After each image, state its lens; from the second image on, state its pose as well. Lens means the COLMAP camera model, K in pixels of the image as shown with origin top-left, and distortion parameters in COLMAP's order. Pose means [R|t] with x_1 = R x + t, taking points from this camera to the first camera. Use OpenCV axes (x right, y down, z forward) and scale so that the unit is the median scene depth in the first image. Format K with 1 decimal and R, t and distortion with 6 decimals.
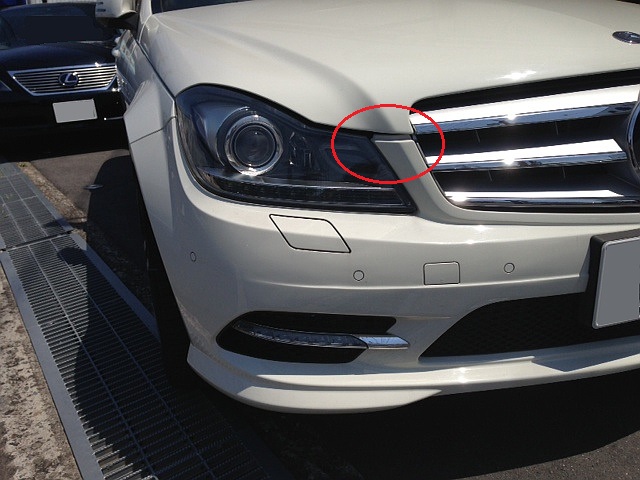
lens RADIAL K [[565.1, 0, 320.0], [0, 565.1, 240.0], [0, 0, 1]] dist [0.086696, -0.148512]
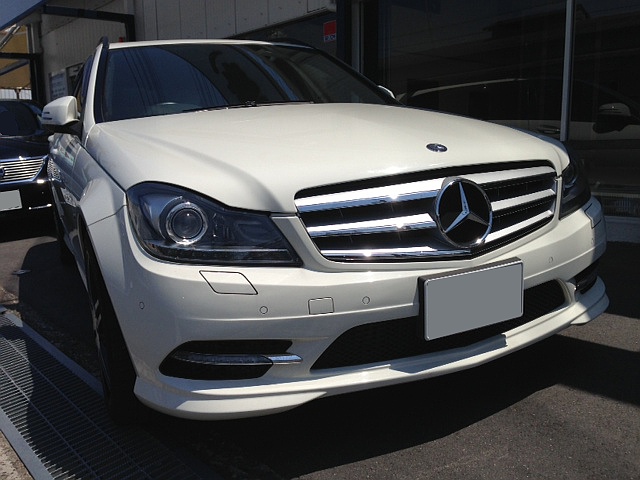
lens RADIAL K [[565.1, 0, 320.0], [0, 565.1, 240.0], [0, 0, 1]] dist [0.086696, -0.148512]
pose [[0.990039, -0.029957, 0.137566, 0.015444], [0.049469, 0.988817, -0.140688, 0.087466], [-0.131813, 0.146092, 0.980450, -0.412846]]
